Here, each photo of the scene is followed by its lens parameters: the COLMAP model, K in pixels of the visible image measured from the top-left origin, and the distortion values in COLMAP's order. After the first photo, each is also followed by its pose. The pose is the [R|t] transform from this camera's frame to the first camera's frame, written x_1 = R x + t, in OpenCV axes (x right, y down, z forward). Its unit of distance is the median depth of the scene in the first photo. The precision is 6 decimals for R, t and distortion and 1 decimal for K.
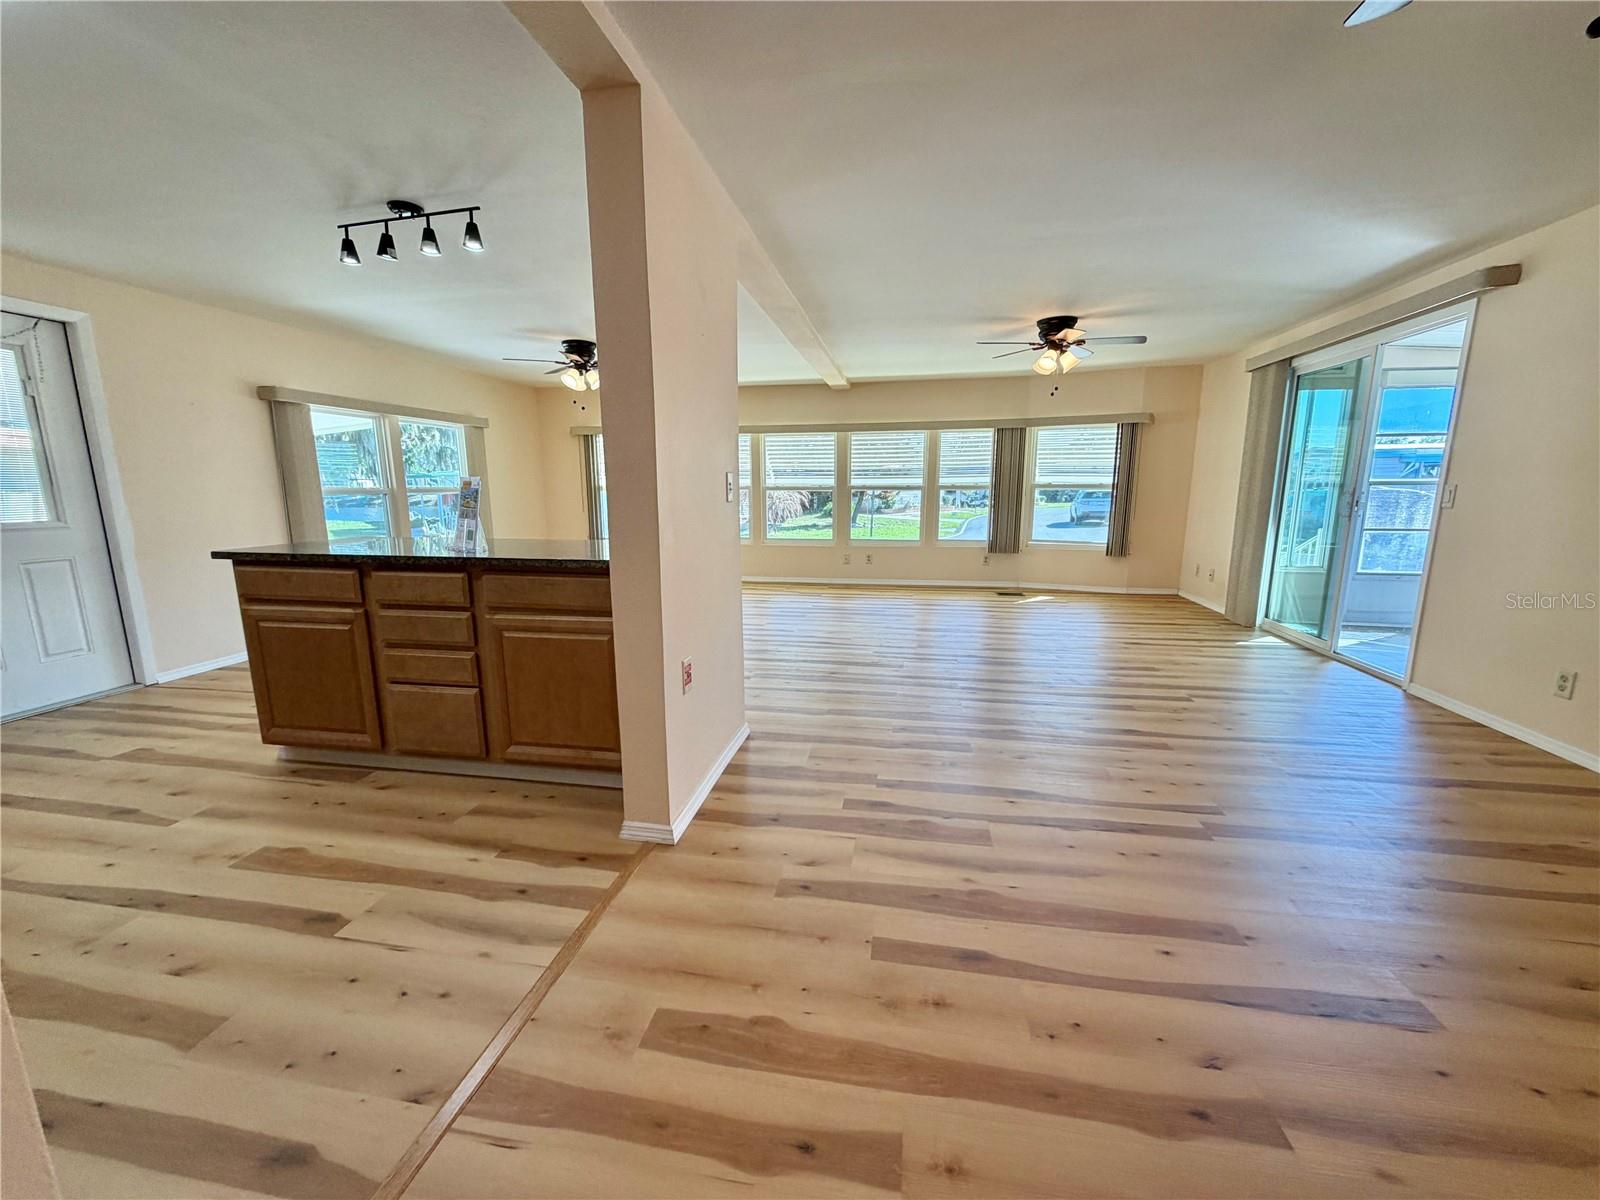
lens RADIAL K [[636.1, 0, 798.9], [0, 636.1, 602.6], [0, 0, 1]] dist [-0.000697, 0.000009]
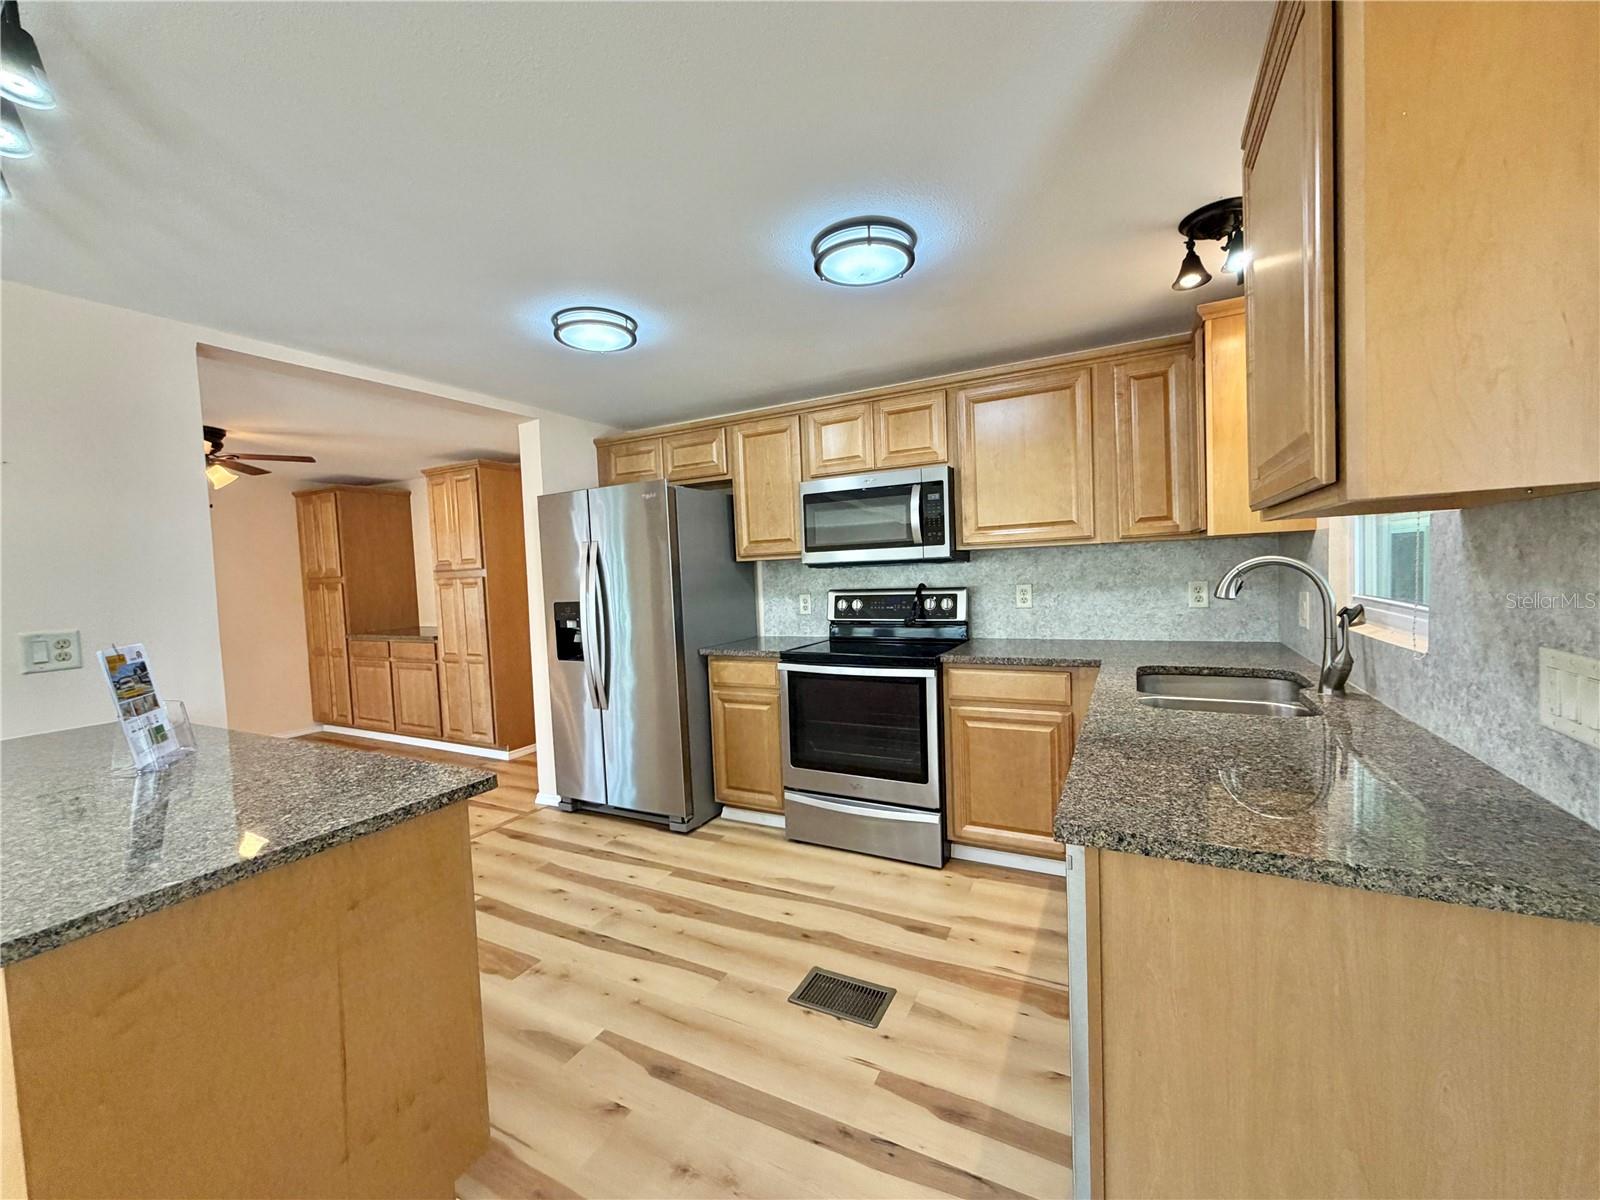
lens RADIAL K [[636.1, 0, 802.9], [0, 636.1, 599.8], [0, 0, 1]] dist [-0.000697, 0.000009]
pose [[-0.954232, 0.029773, 0.297583, -1.130982], [0.099296, 0.970128, 0.221341, -0.269264], [-0.282104, 0.240760, -0.928683, 1.175994]]
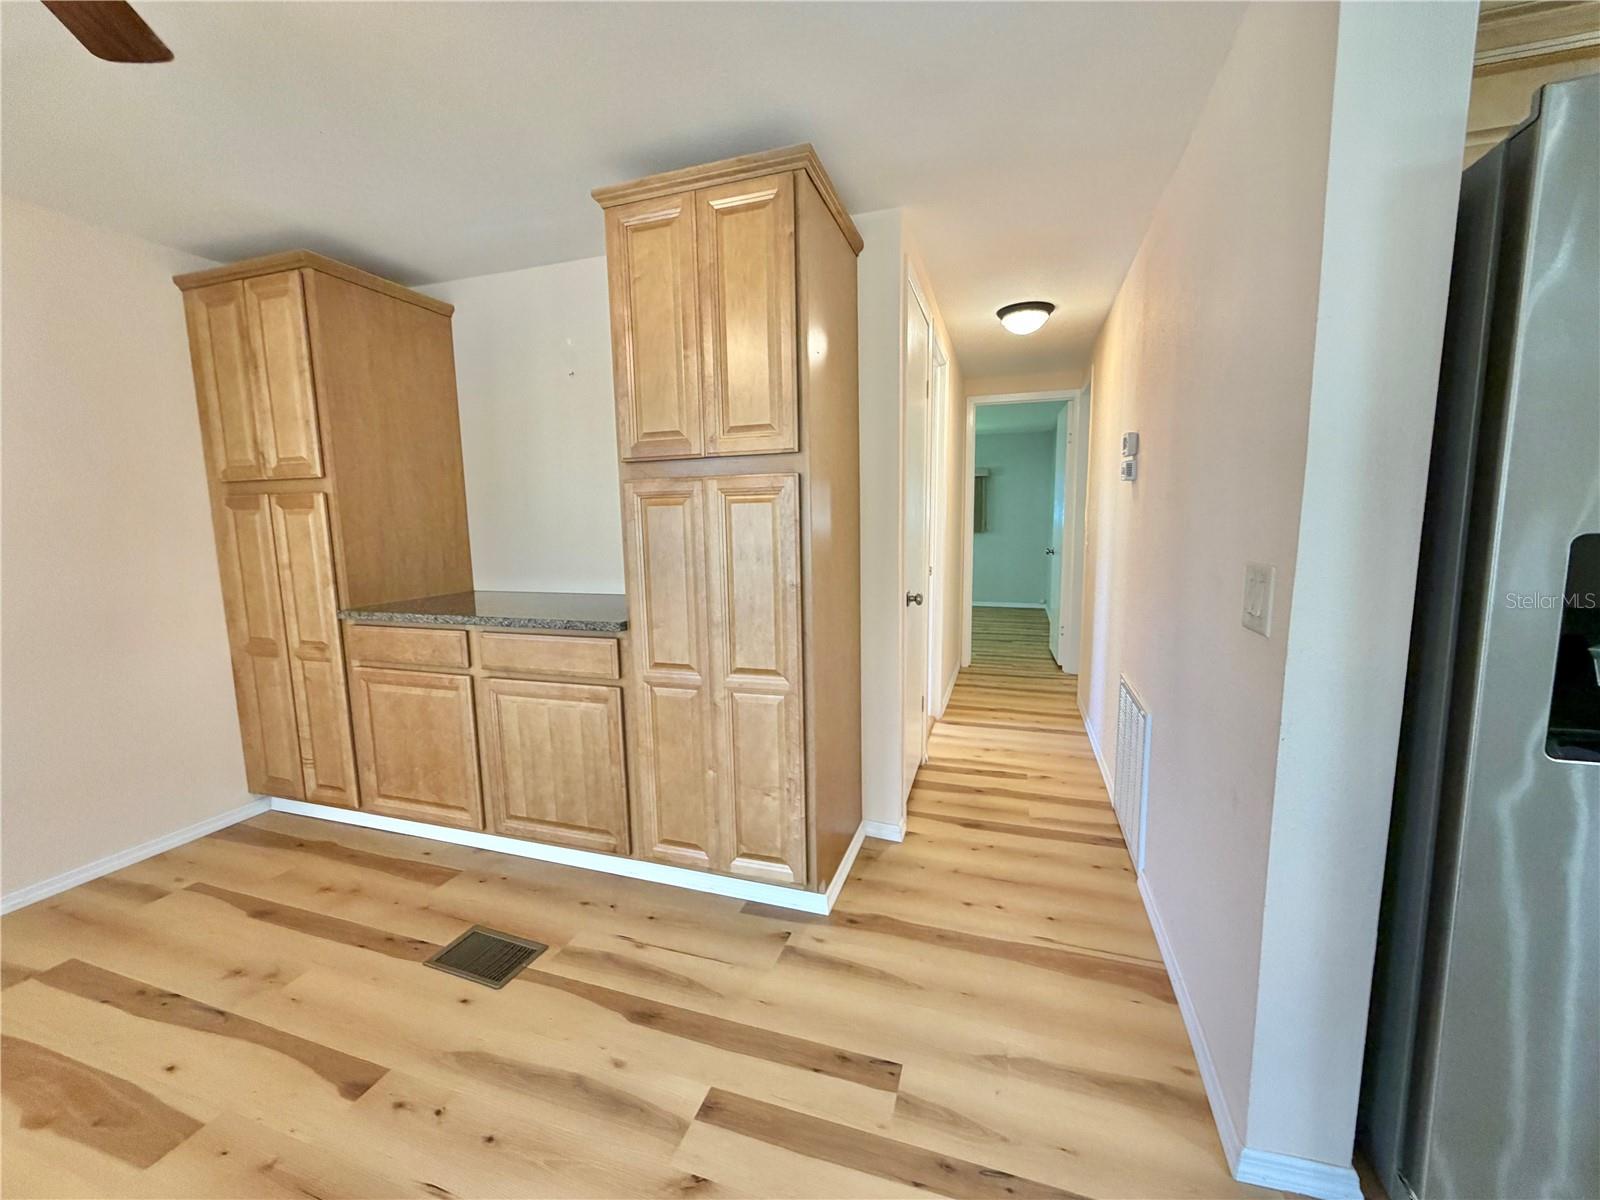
lens RADIAL K [[636.1, 0, 799.8], [0, 636.1, 602.3], [0, 0, 1]] dist [-0.000697, 0.000009]
pose [[-0.989647, 0.003187, 0.143487, -0.008545], [0.047072, 0.951659, 0.303528, -0.122702], [-0.135583, 0.307140, -0.941957, 0.539487]]
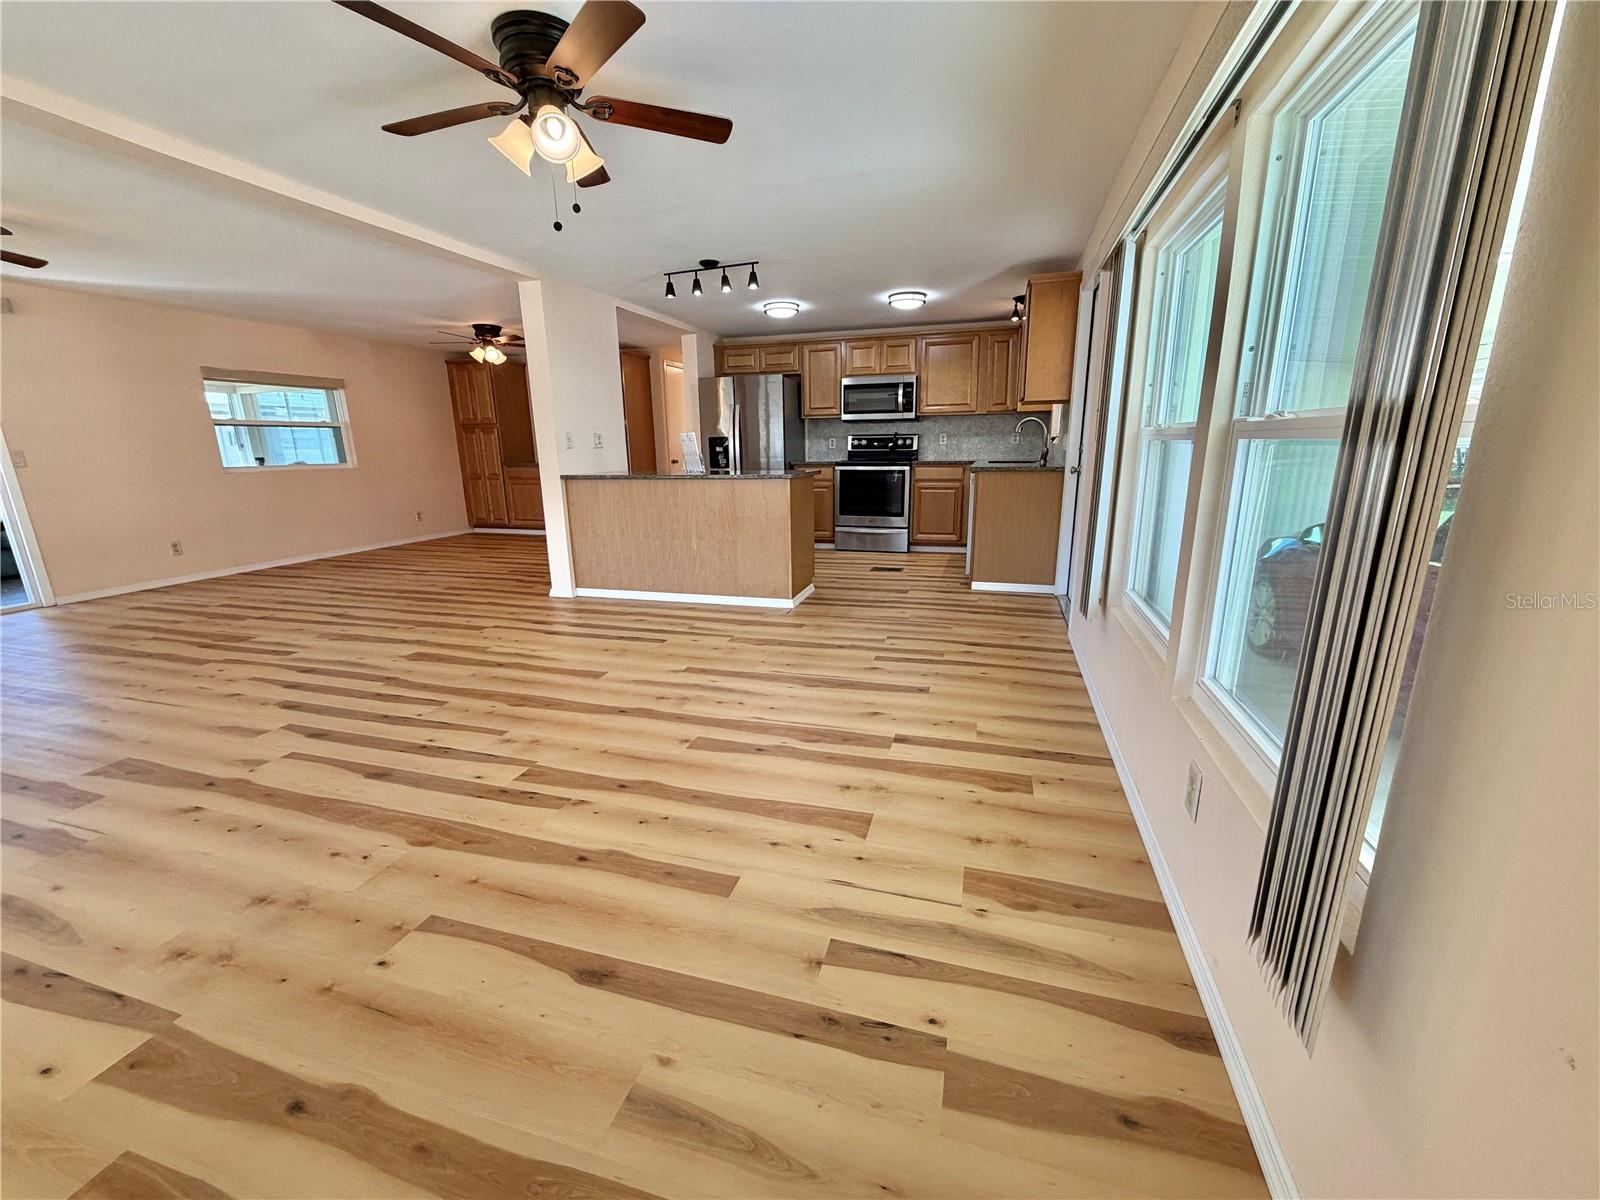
lens RADIAL K [[636.1, 0, 801.2], [0, 636.1, 603.0], [0, 0, 1]] dist [-0.000697, 0.000009]
pose [[-0.993641, -0.009201, 0.112218, -0.919337], [0.038292, 0.909631, 0.413649, -0.435887], [-0.105883, 0.415315, -0.903494, 2.471729]]
